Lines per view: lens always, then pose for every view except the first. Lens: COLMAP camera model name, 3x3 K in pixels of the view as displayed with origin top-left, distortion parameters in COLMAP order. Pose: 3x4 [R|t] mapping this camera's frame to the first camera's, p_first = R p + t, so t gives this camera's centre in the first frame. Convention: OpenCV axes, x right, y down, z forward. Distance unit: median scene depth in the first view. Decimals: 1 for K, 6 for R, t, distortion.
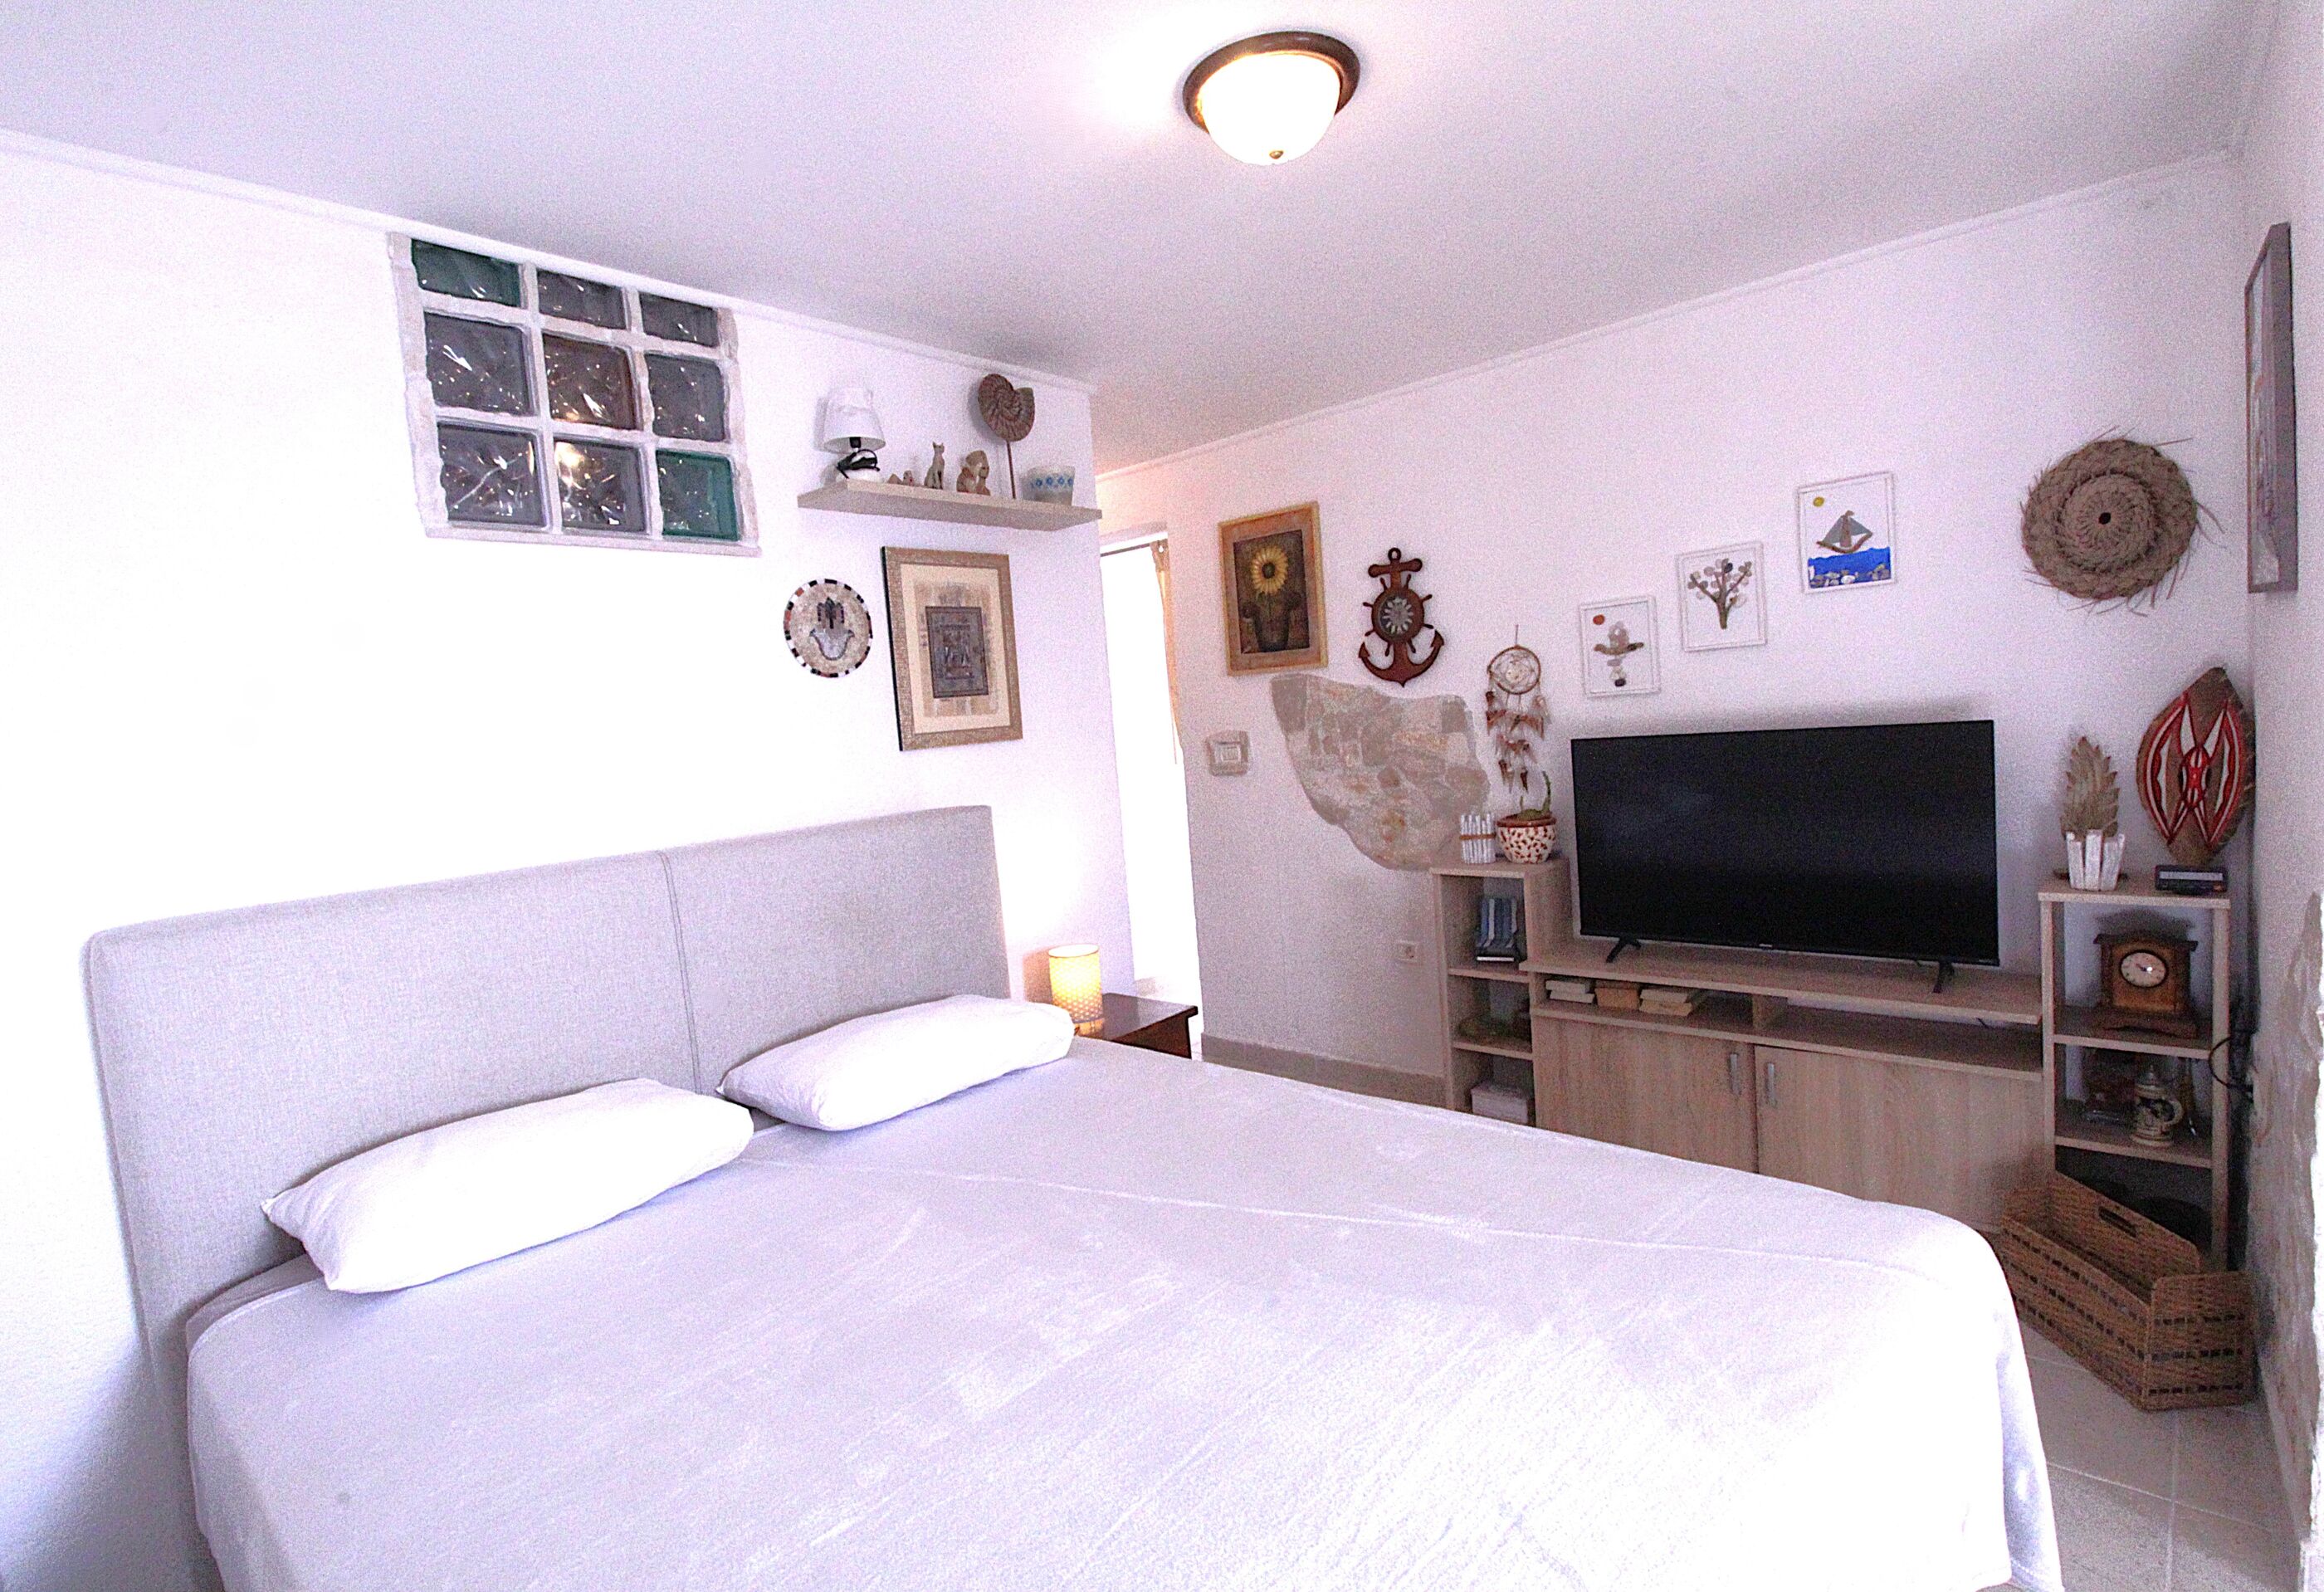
lens RADIAL K [[1104.3, 0, 1162.0], [0, 1104.3, 796.0], [0, 0, 1]] dist [-0.002881, -0.000794]
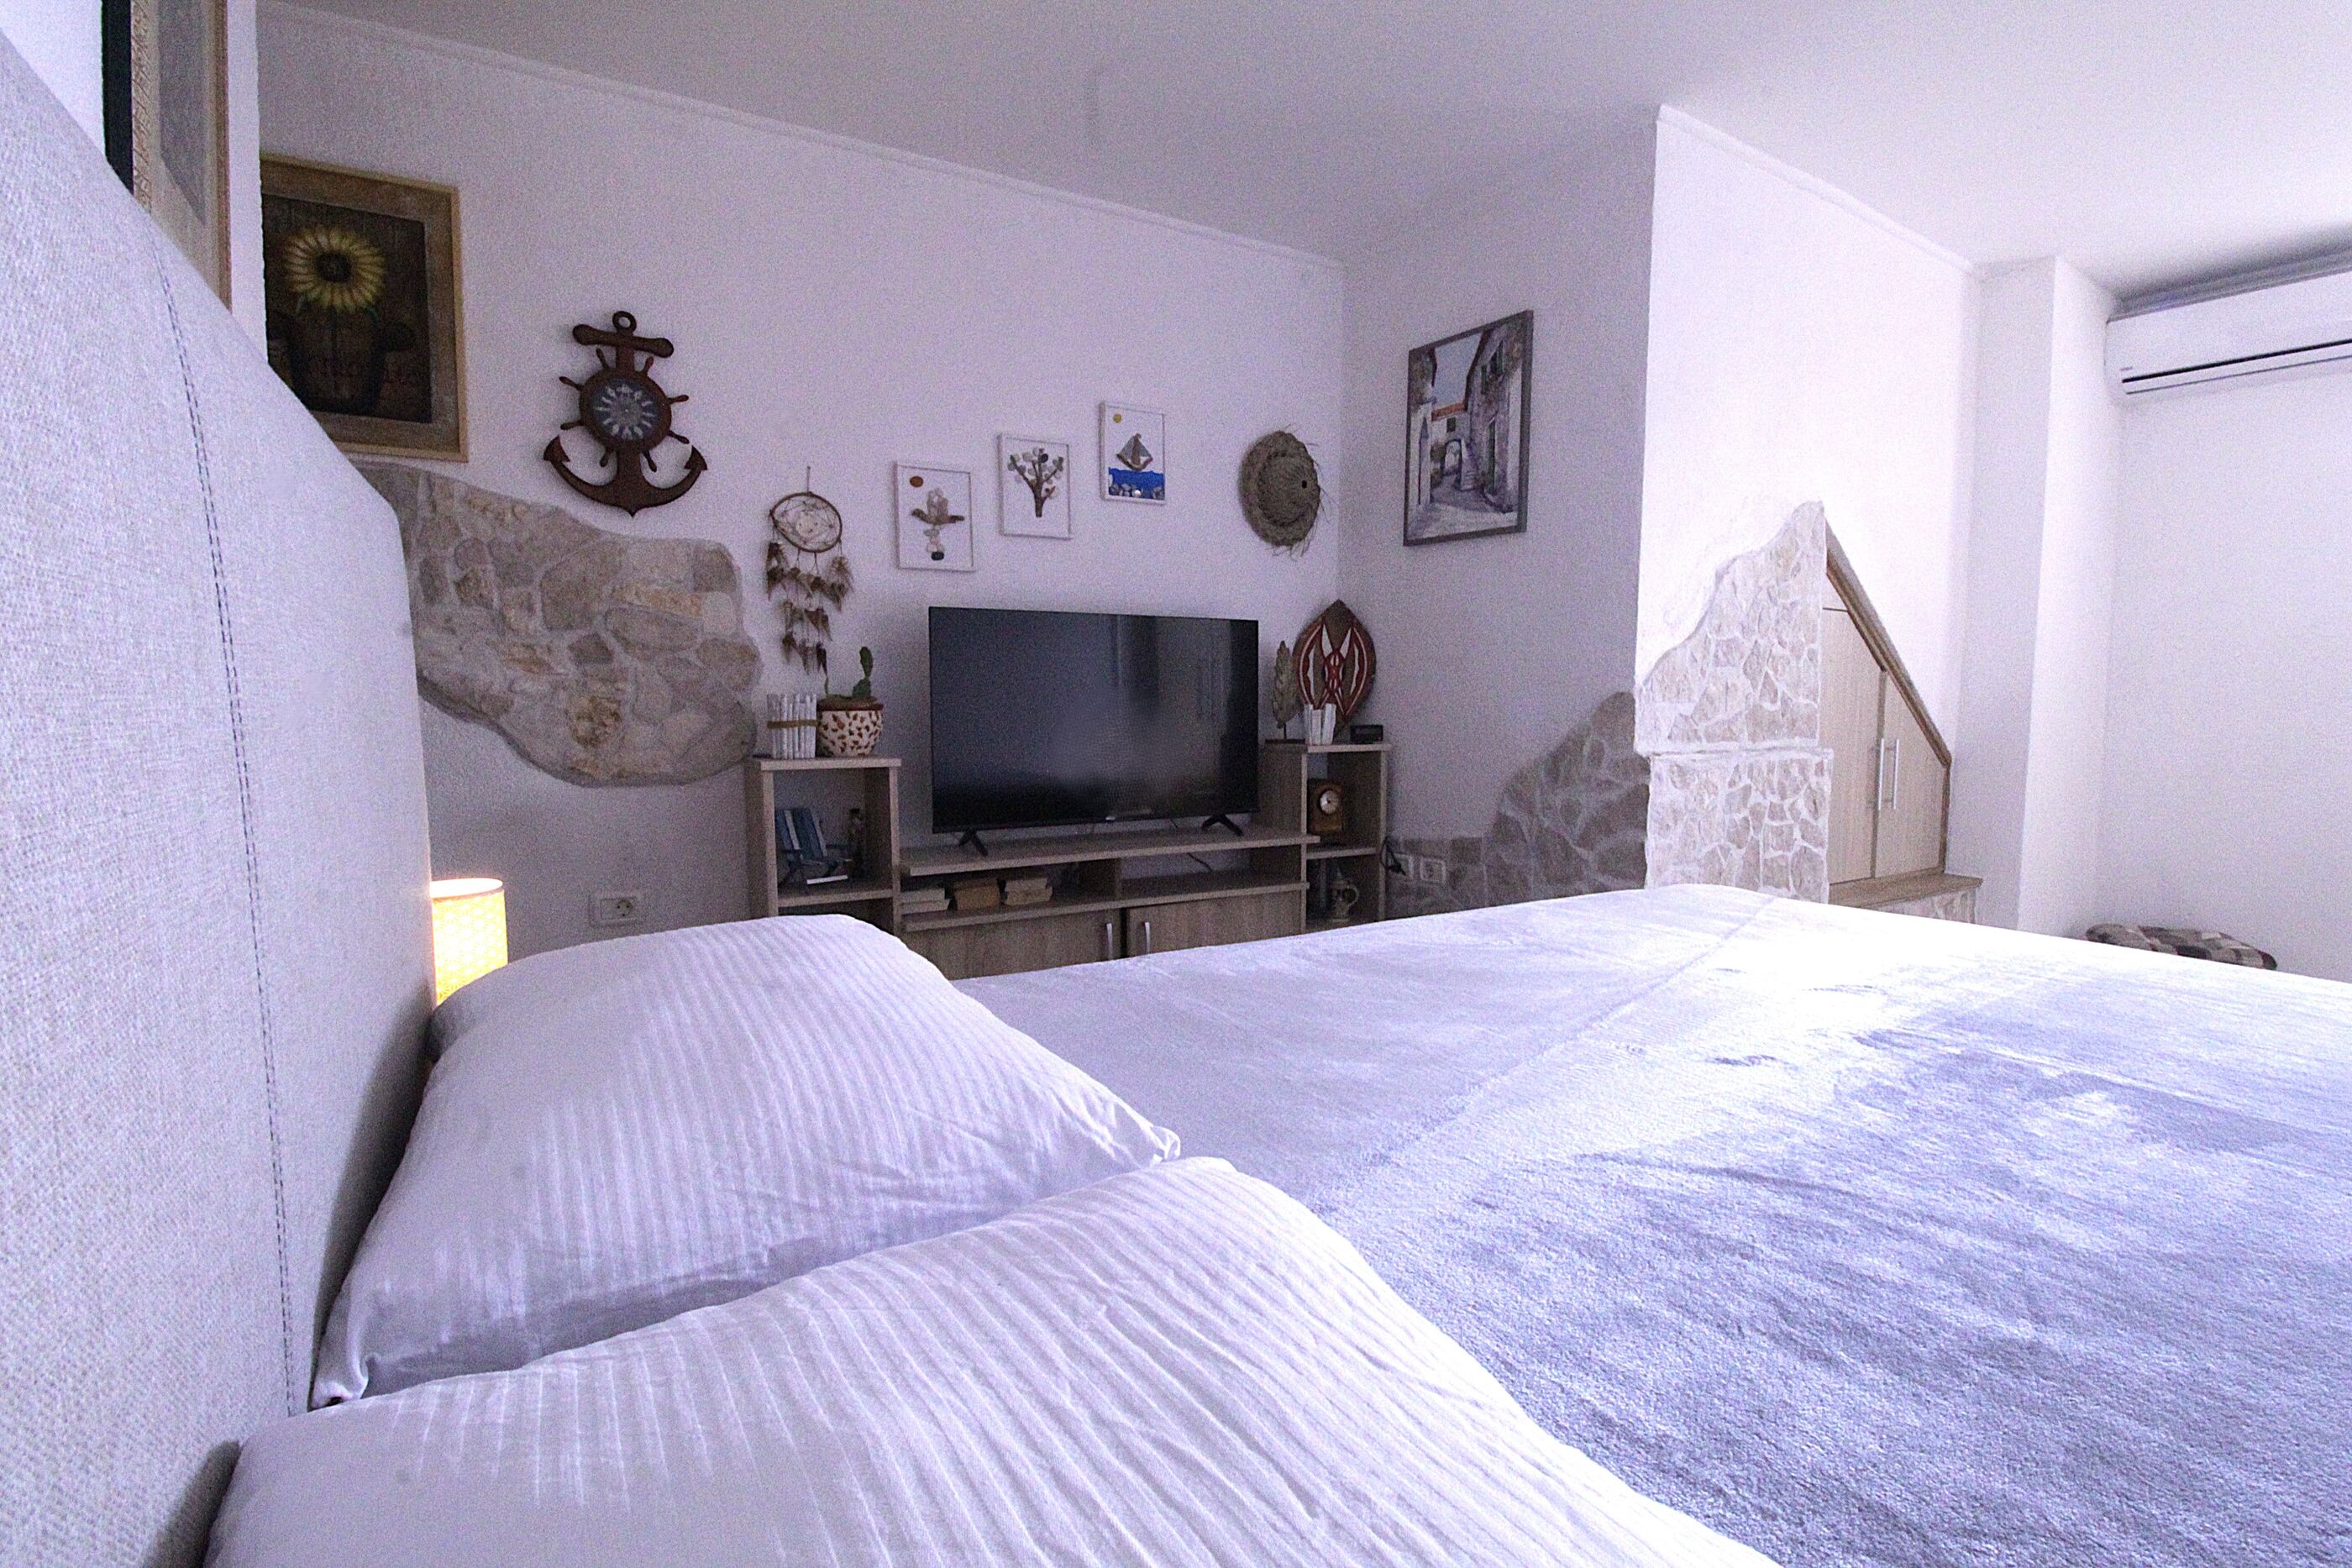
lens RADIAL K [[1102.3, 0, 1213.0], [0, 1102.3, 789.3], [0, 0, 1]] dist [0.000178, -0.013261]
pose [[0.280291, 0.002626, 0.959911, -0.420987], [0.046711, 0.998774, -0.016372, 0.123273], [-0.958778, 0.049427, 0.279825, 0.580840]]
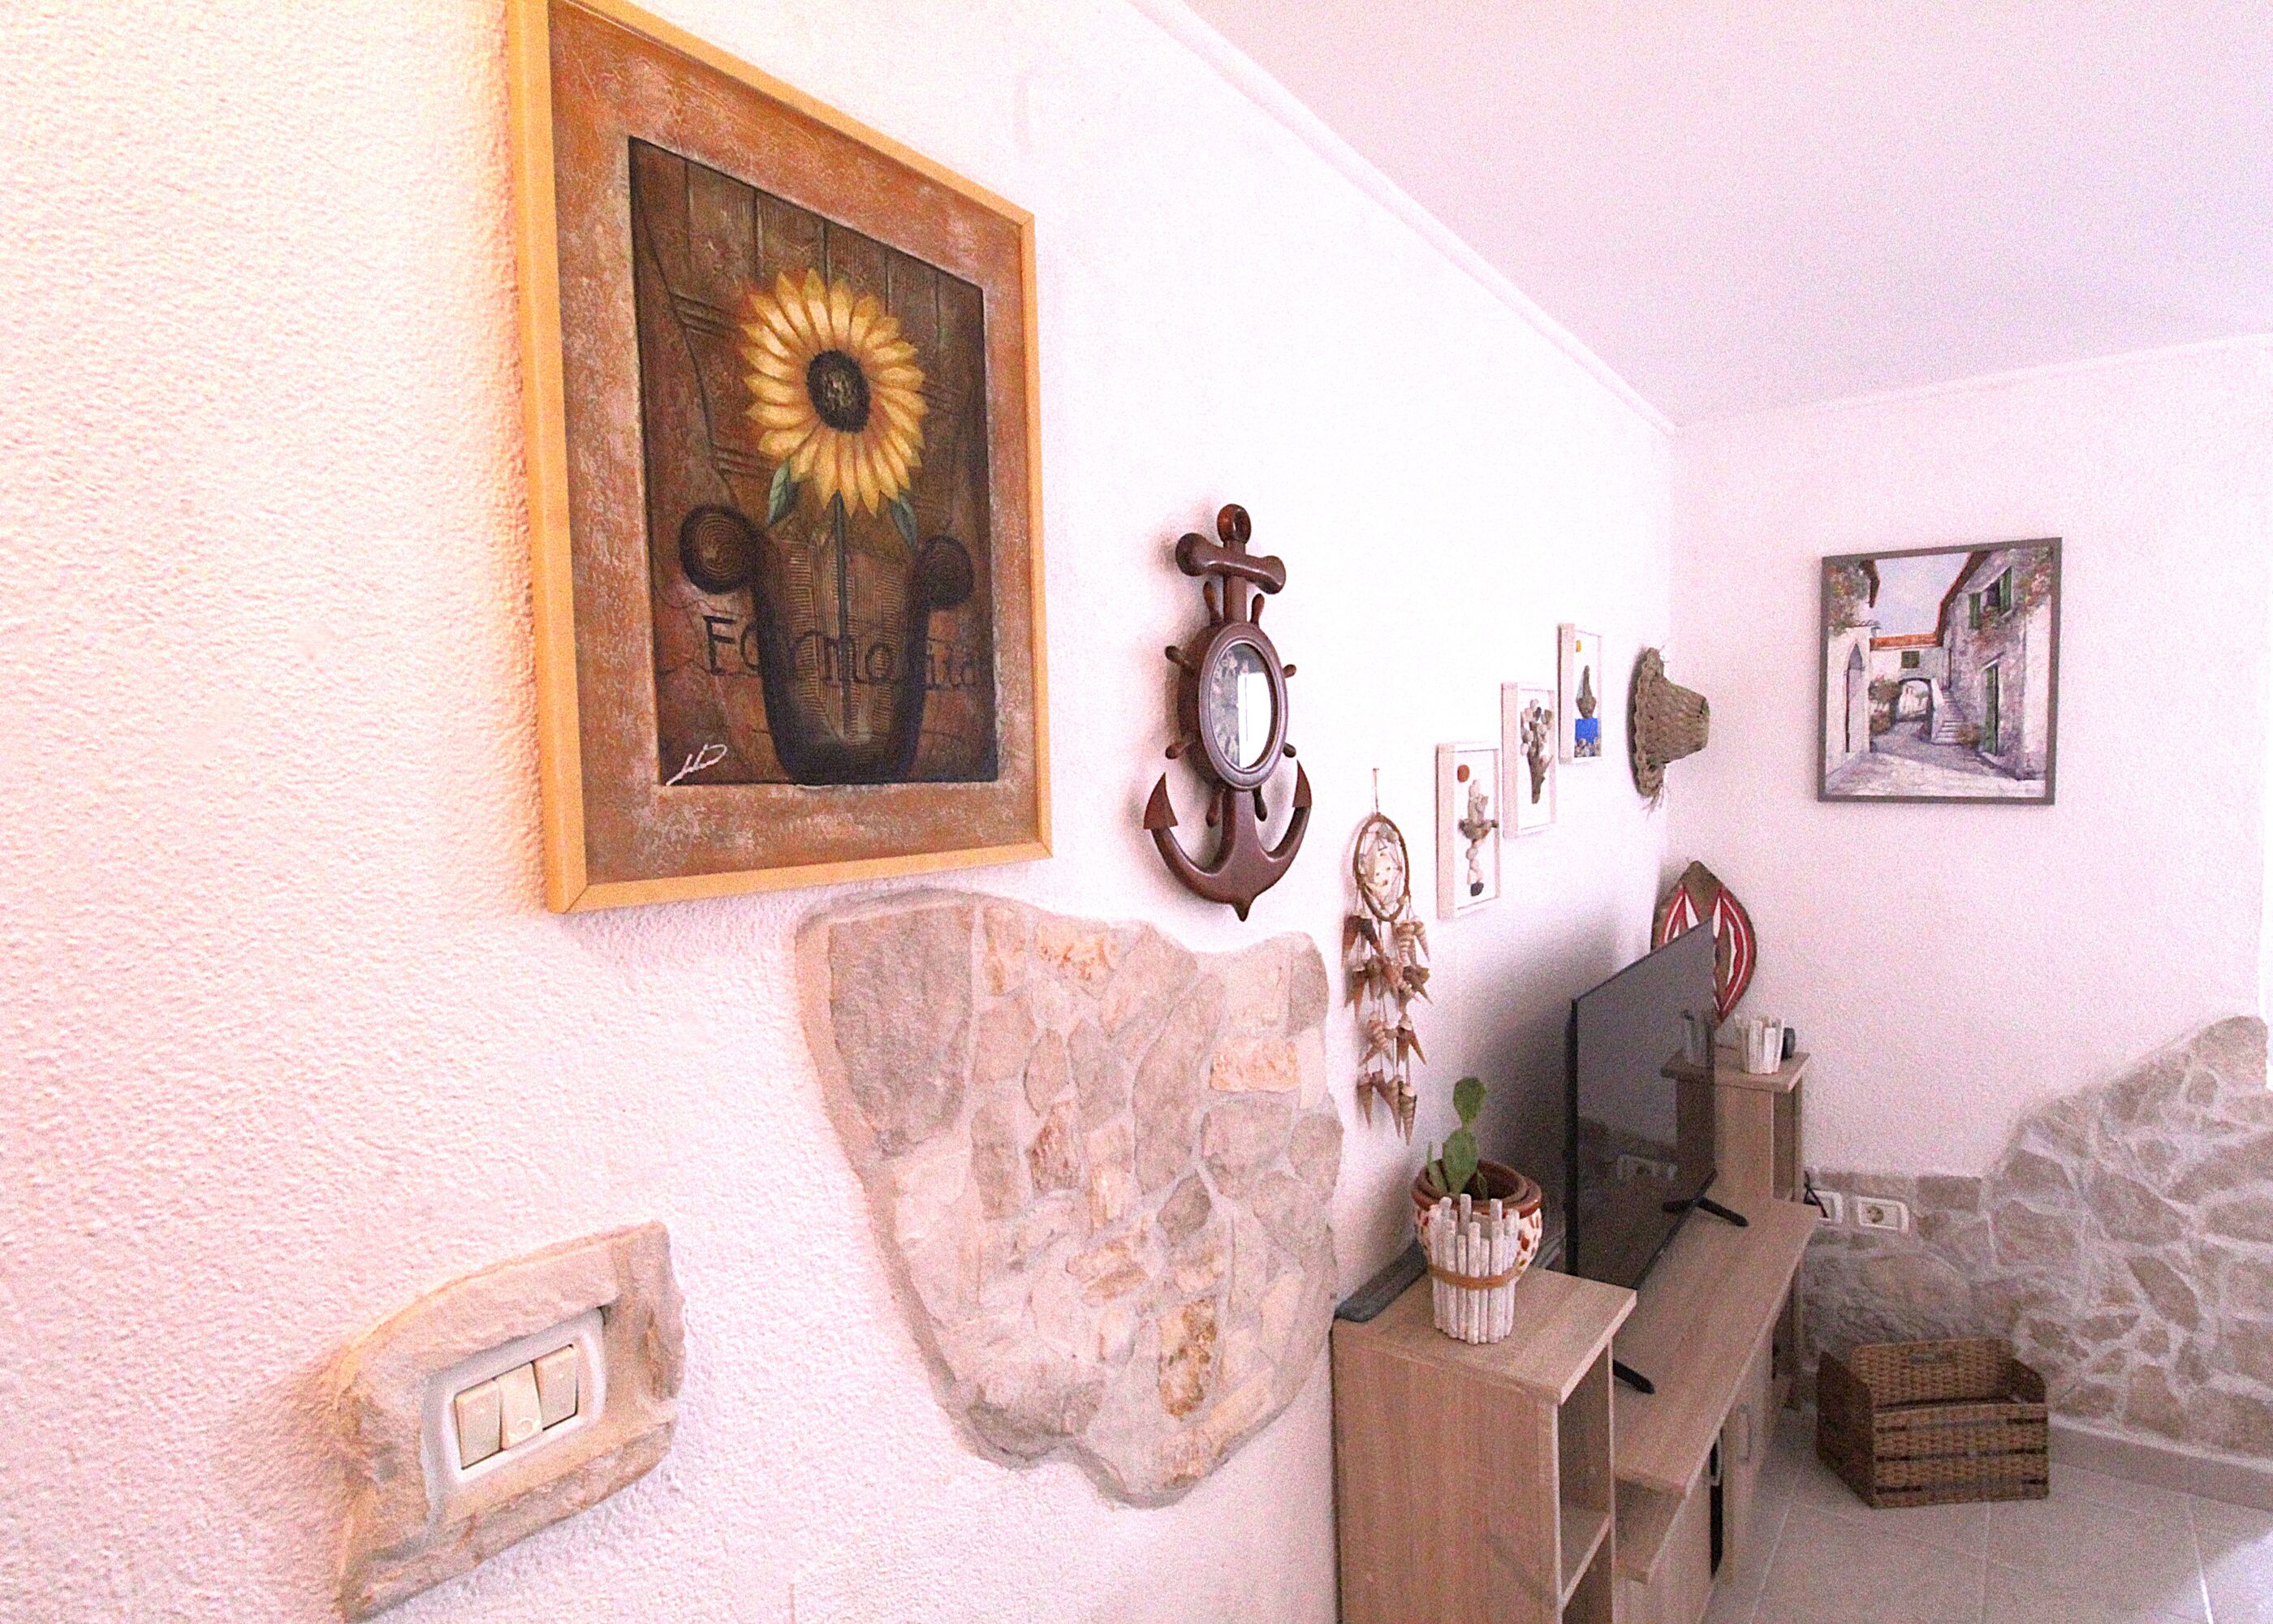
lens RADIAL K [[1174.3, 0, 1136.5], [0, 1174.3, 812.0], [0, 0, 1]] dist [0.003102, -0.014925]
pose [[-0.101705, 0.037755, 0.994098, -0.167517], [0.108495, 0.993740, -0.026641, -0.155113], [-0.988881, 0.105145, -0.105165, 1.322582]]
